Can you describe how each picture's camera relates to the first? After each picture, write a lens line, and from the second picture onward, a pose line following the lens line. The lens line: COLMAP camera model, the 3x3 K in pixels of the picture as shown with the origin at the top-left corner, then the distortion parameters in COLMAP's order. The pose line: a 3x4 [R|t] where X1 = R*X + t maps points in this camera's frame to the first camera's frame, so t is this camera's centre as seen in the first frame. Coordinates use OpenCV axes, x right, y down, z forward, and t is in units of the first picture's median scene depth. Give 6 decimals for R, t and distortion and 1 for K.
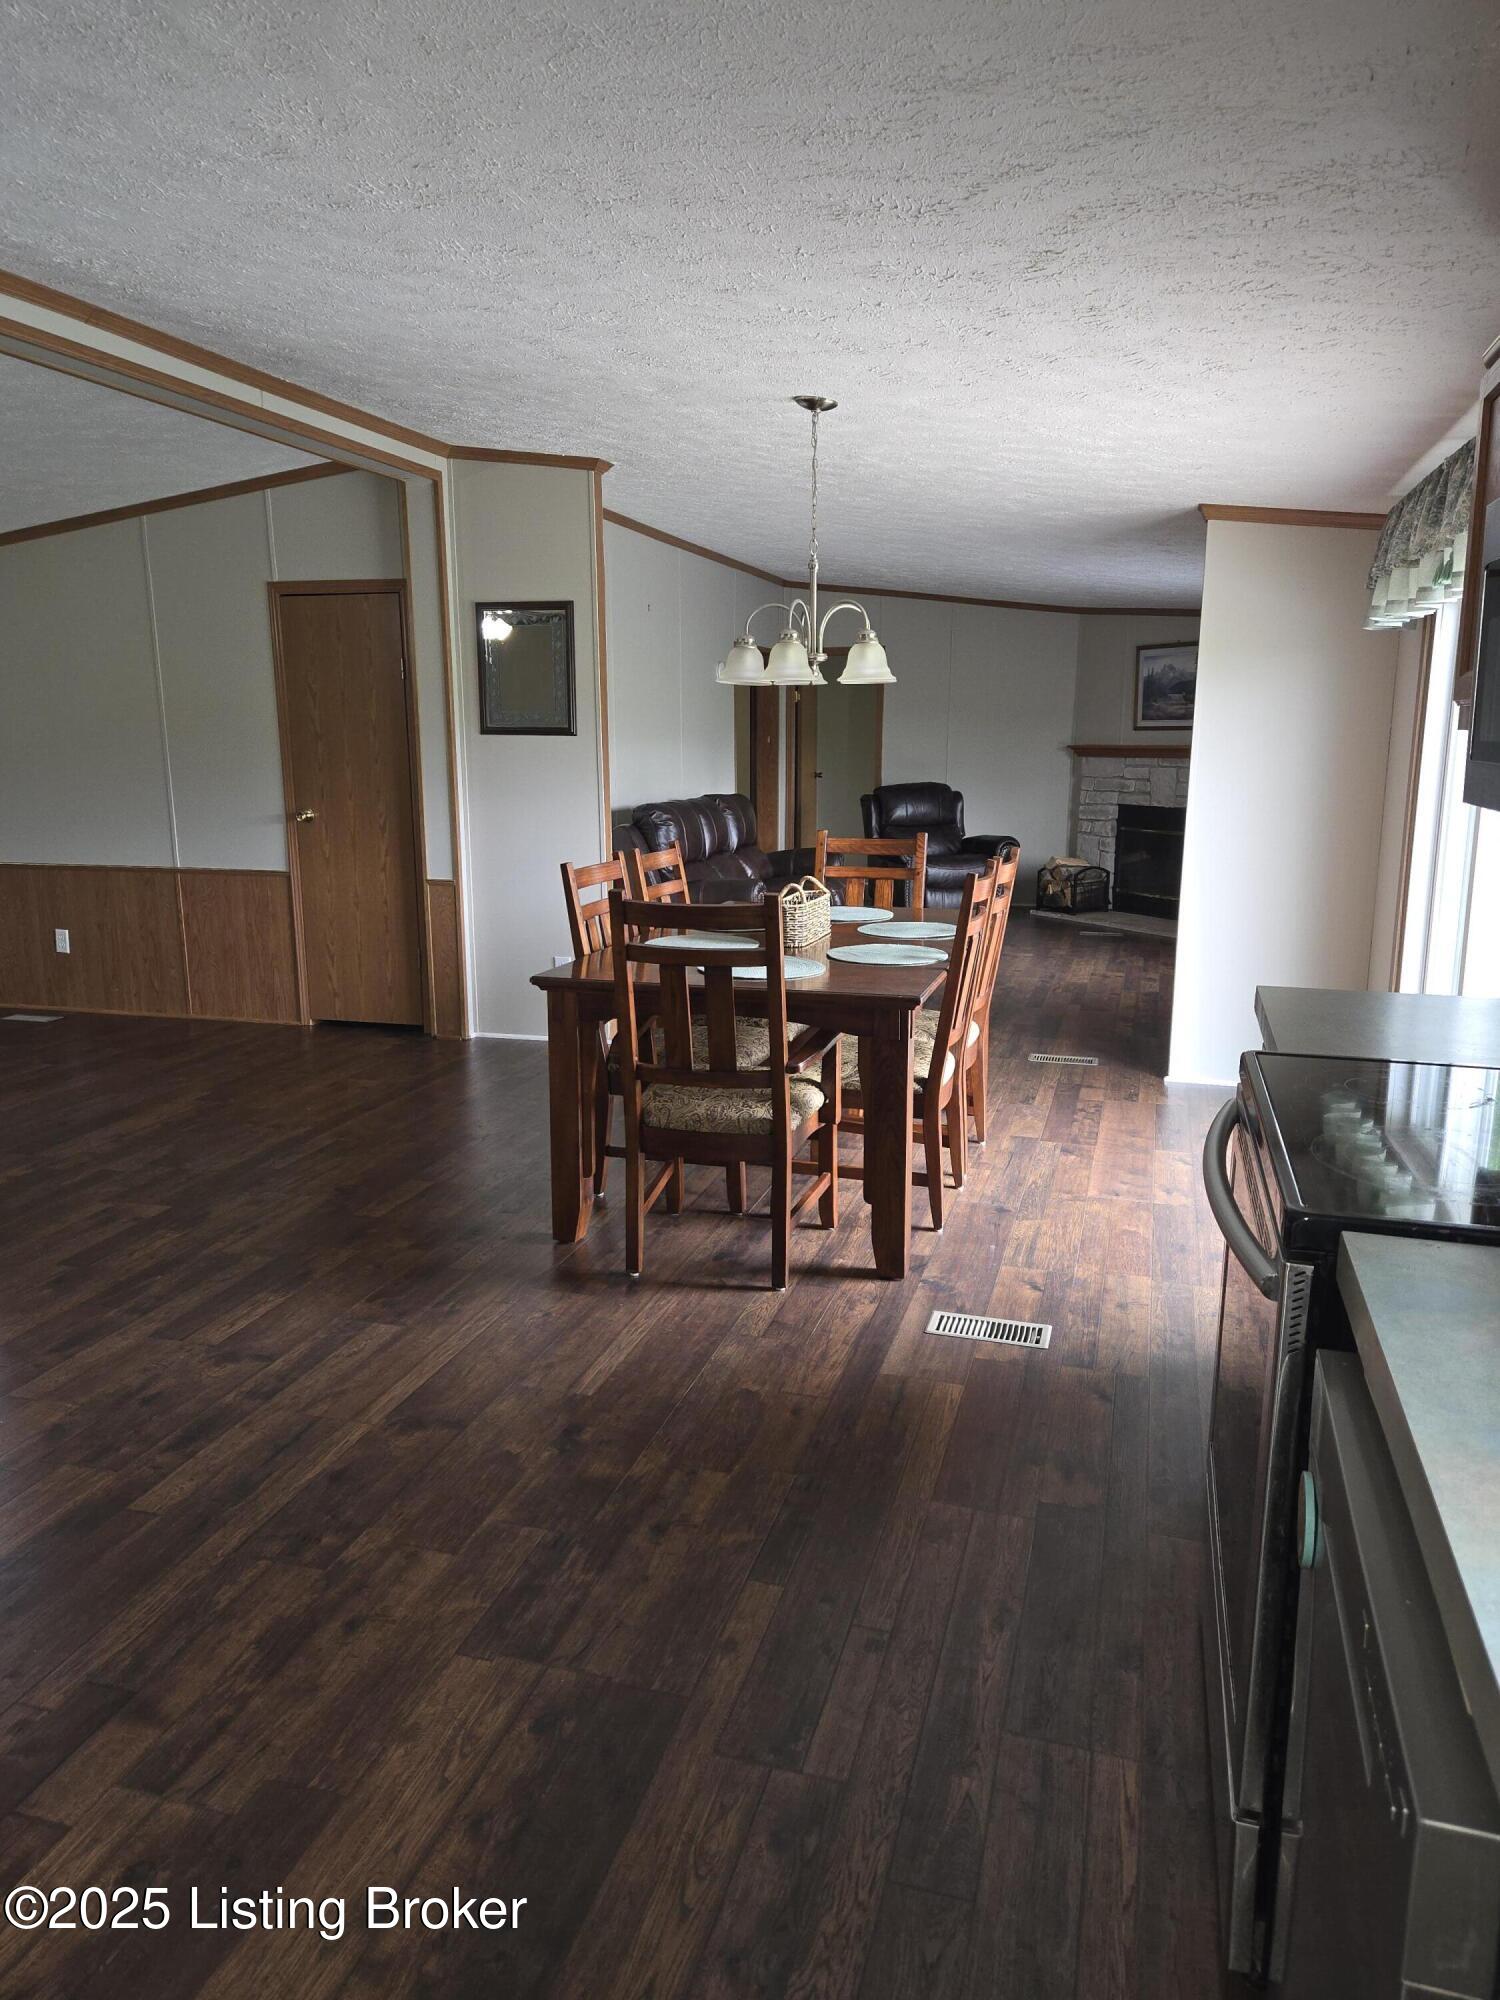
lens RADIAL K [[1371.9, 0, 749.6], [0, 1371.9, 1008.8], [0, 0, 1]] dist [0.041945, -0.014516]
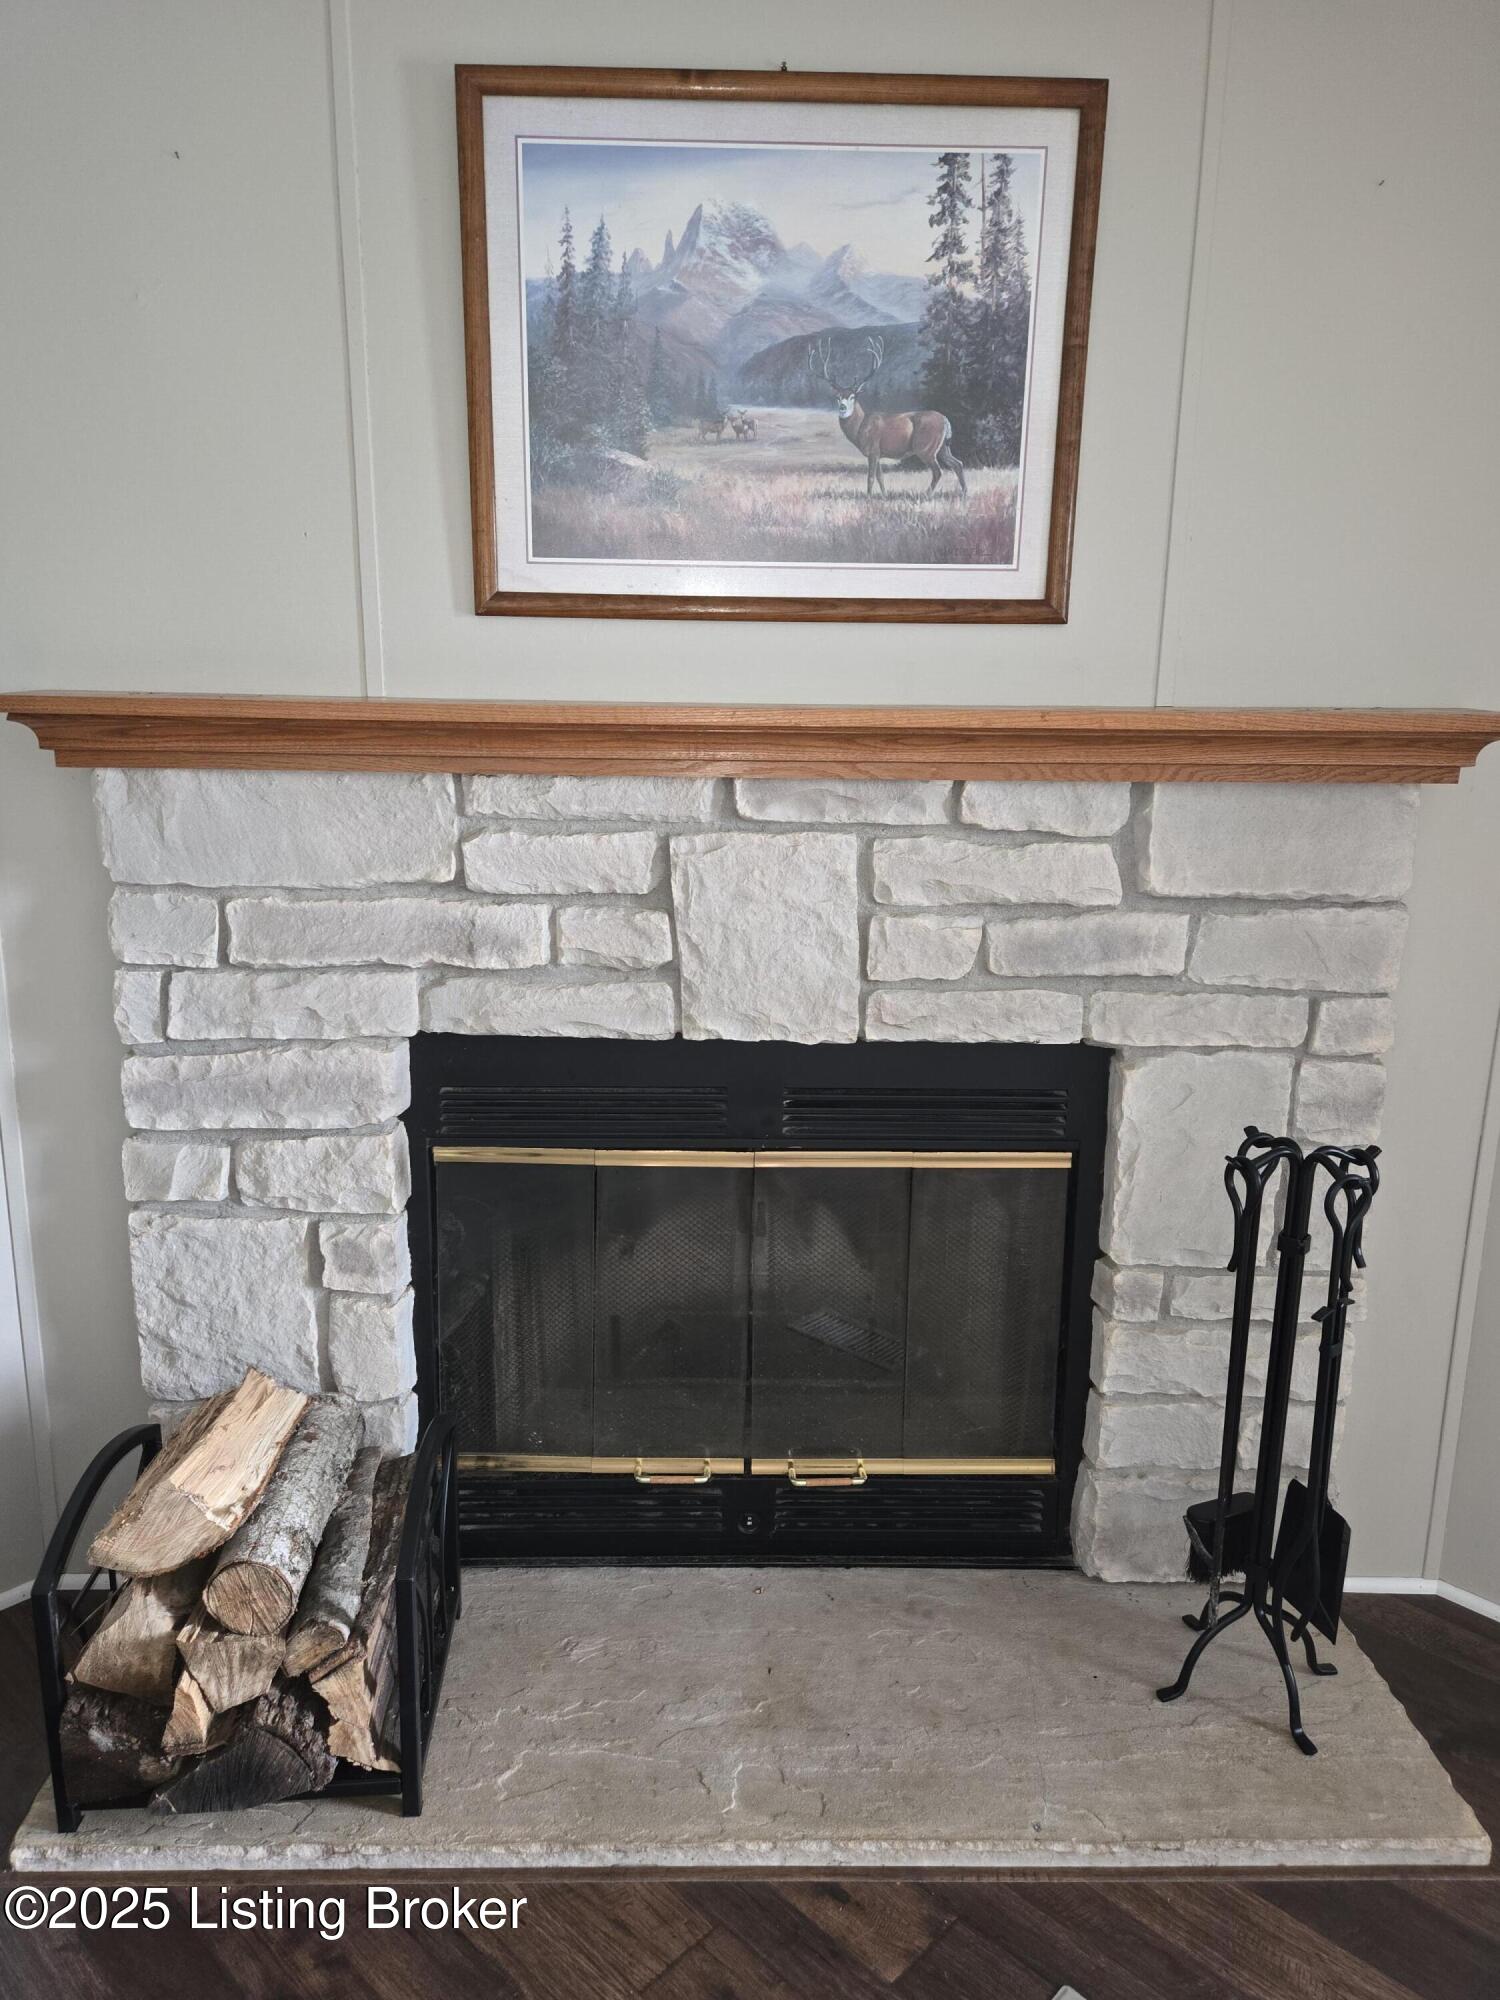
lens RADIAL K [[1371.9, 0, 740.0], [0, 1371.9, 1008.8], [0, 0, 1]] dist [0.041945, -0.014516]
pose [[0.470031, -0.182356, 0.863607, 0.134544], [0.157853, 0.980018, 0.121023, -0.166496], [-0.868420, 0.079439, 0.489424, 0.876004]]
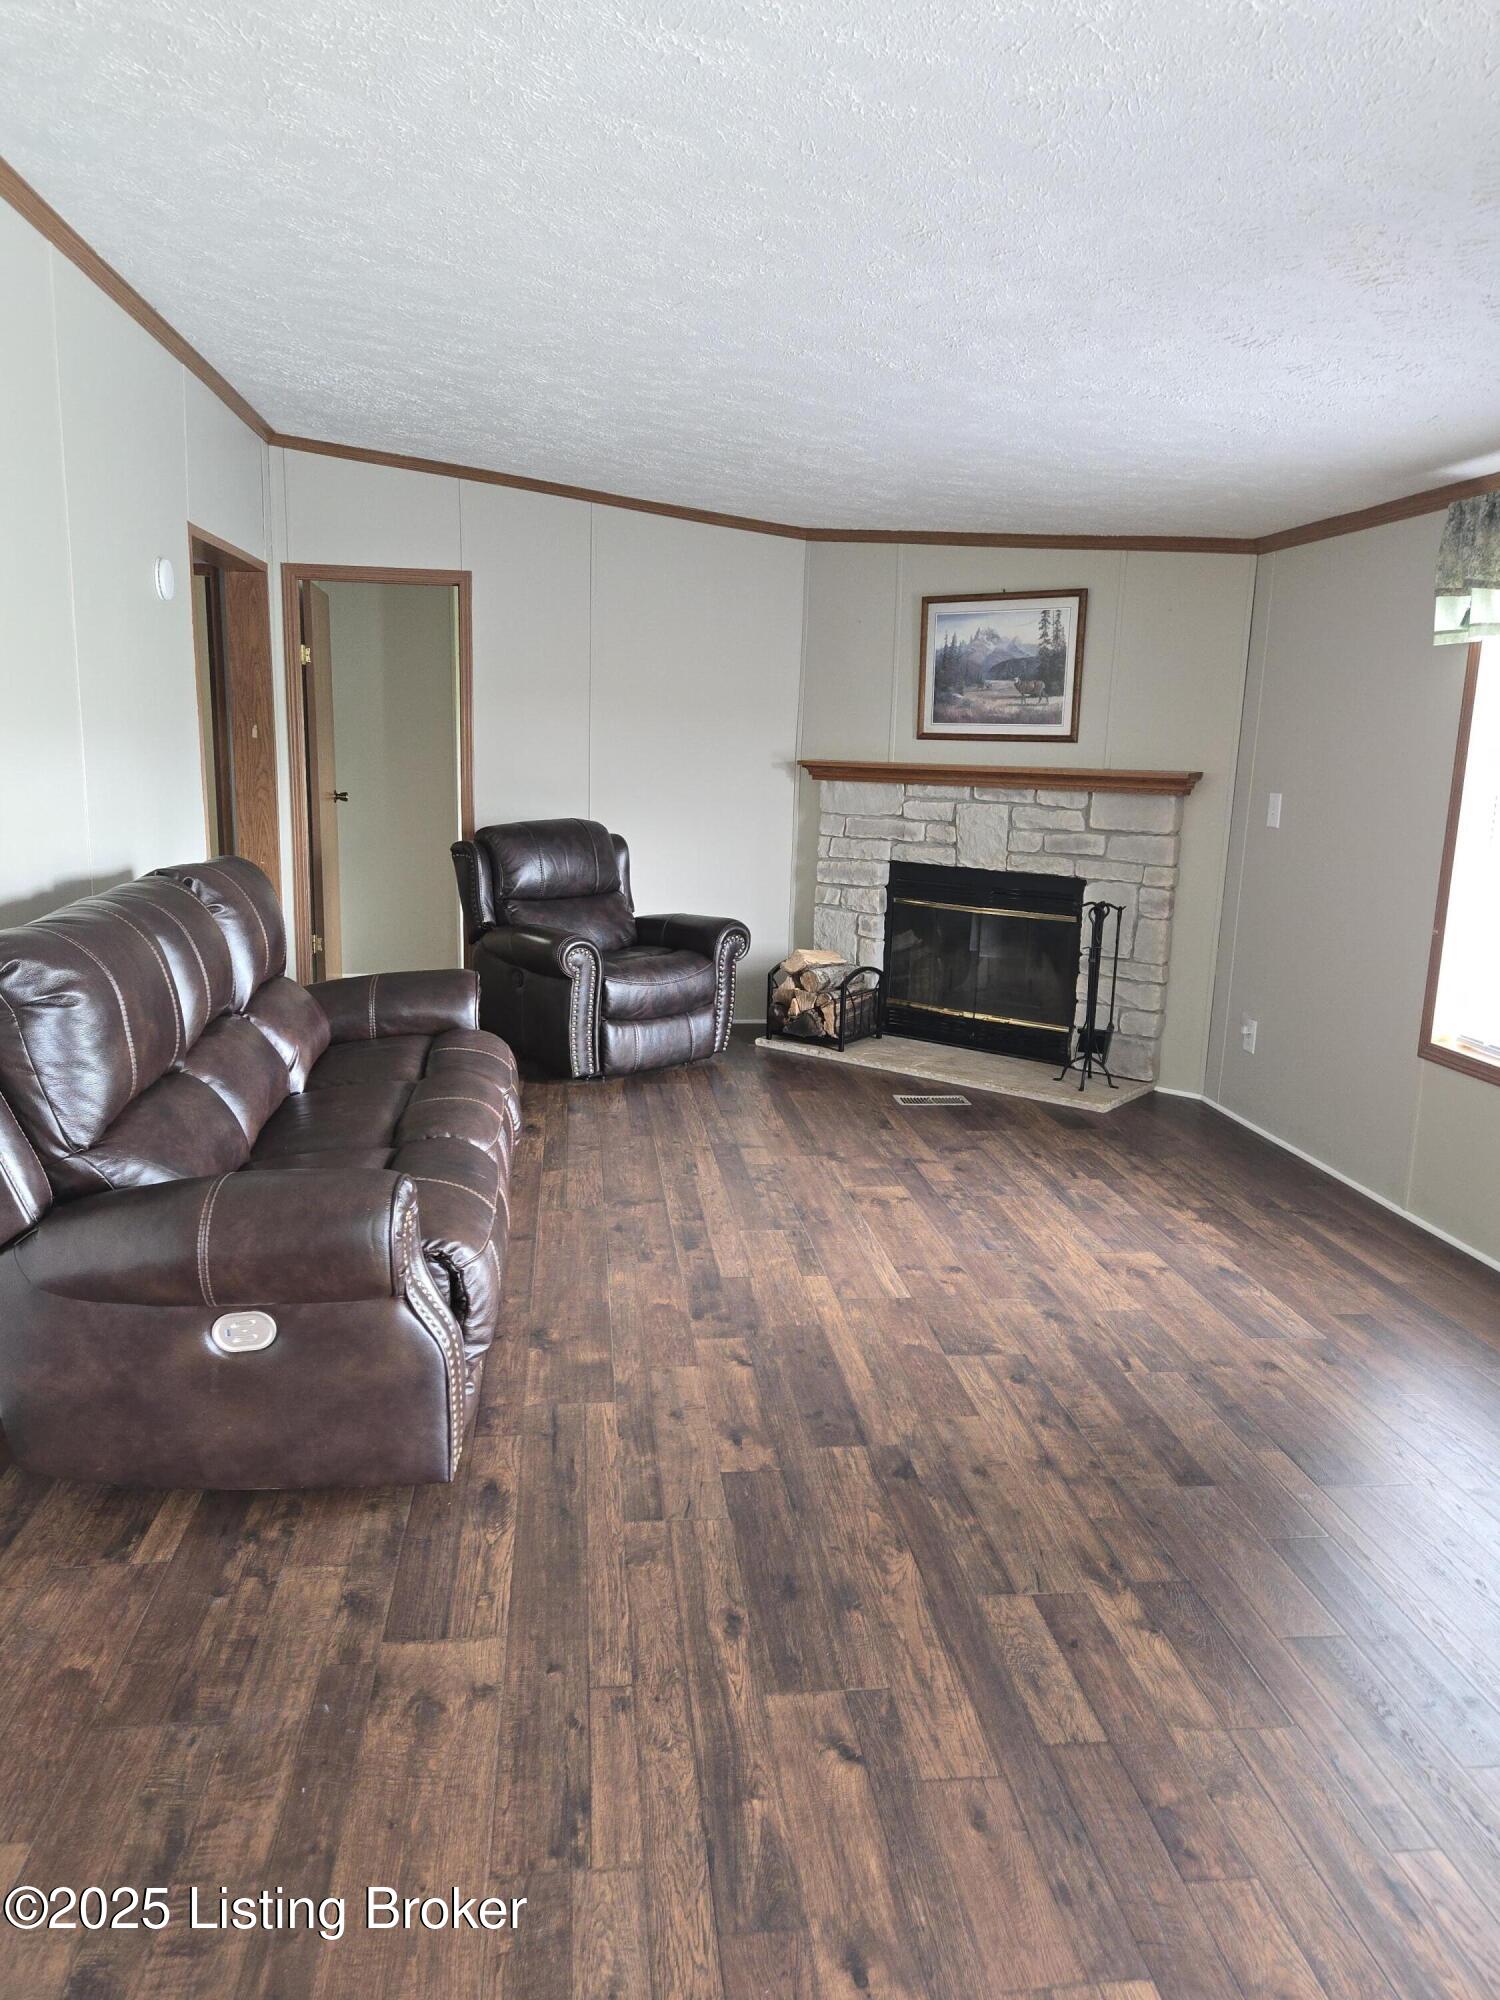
lens RADIAL K [[1371.9, 0, 742.9], [0, 1371.9, 1000.5], [0, 0, 1]] dist [0.041945, -0.014516]
pose [[0.918535, -0.045433, 0.392721, -0.030278], [0.047636, 0.998856, 0.004139, -0.092919], [-0.392460, 0.014906, 0.919648, 0.473546]]
